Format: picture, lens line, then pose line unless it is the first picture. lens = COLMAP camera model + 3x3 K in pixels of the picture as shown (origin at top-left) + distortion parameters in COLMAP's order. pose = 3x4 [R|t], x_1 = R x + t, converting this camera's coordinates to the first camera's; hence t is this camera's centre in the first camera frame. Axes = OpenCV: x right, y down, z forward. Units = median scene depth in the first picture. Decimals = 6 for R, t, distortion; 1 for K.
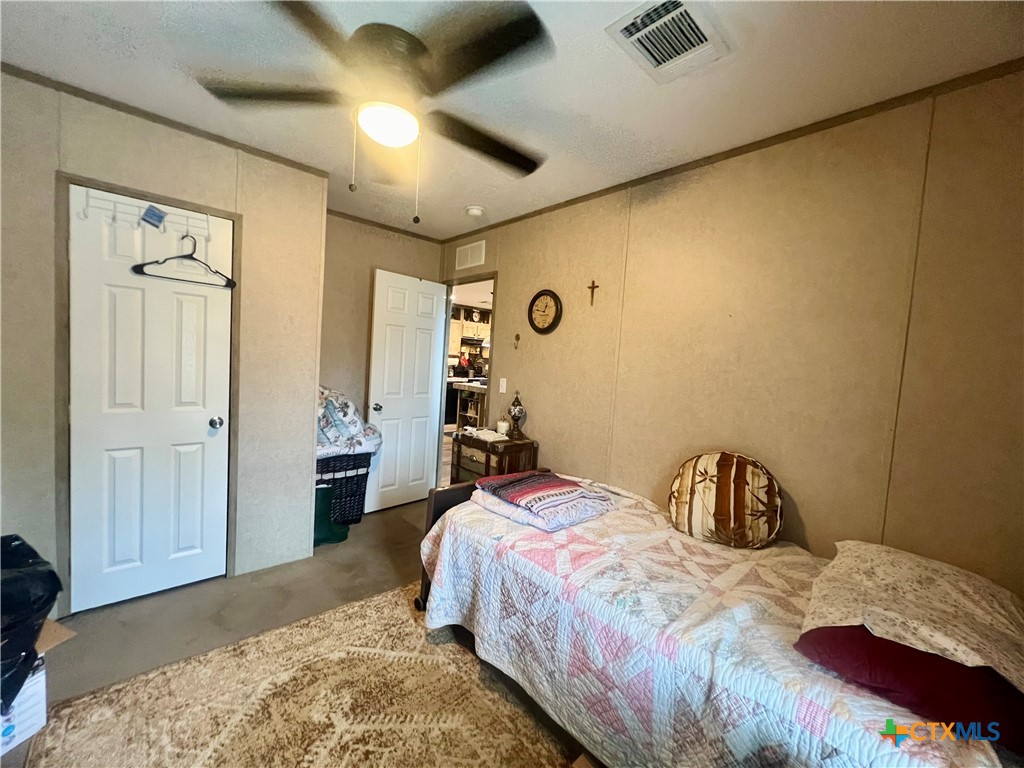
lens RADIAL K [[408.5, 0, 514.1], [0, 408.5, 383.5], [0, 0, 1]] dist [-0.004751, 0.000743]
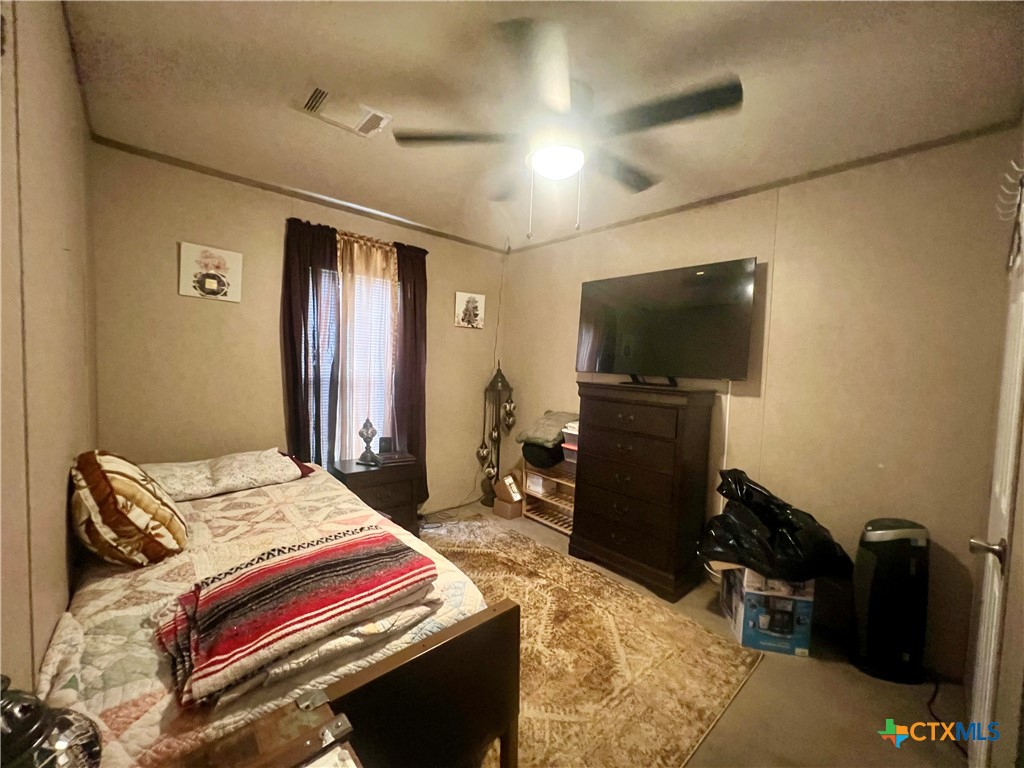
lens RADIAL K [[408.1, 0, 510.5], [0, 408.1, 382.7], [0, 0, 1]] dist [-0.003031, 0.000333]
pose [[-0.994311, -0.105812, -0.012226, -0.197853], [-0.106515, 0.987281, 0.118032, -0.131986], [-0.000419, 0.118663, -0.992934, 1.951682]]
